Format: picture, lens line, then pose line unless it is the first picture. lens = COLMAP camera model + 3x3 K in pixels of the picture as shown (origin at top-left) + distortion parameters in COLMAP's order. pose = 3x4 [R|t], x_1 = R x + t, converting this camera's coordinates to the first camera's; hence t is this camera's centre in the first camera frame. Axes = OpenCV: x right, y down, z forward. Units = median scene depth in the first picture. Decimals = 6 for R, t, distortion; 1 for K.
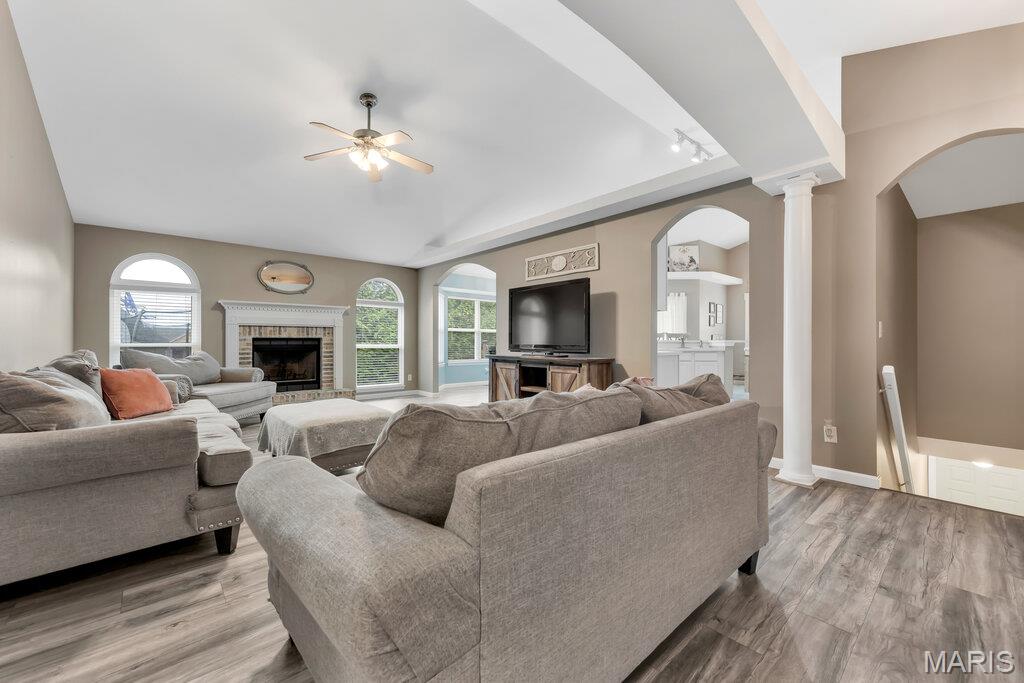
lens RADIAL K [[412.6, 0, 505.0], [0, 412.6, 341.0], [0, 0, 1]] dist [0.004122, -0.000130]
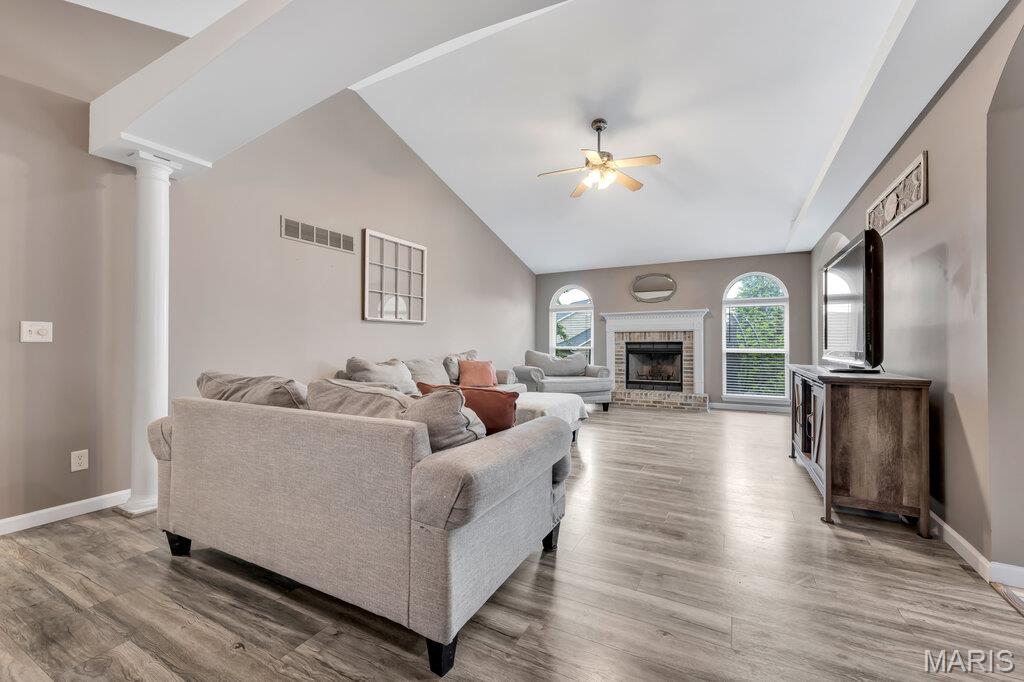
lens RADIAL K [[412.6, 0, 511.9], [0, 412.6, 340.5], [0, 0, 1]] dist [0.004122, -0.000130]
pose [[0.357849, -0.009939, -0.933727, 0.366449], [0.000177, 0.999944, -0.010576, 0.000053], [0.933779, 0.003620, 0.357831, 0.241603]]
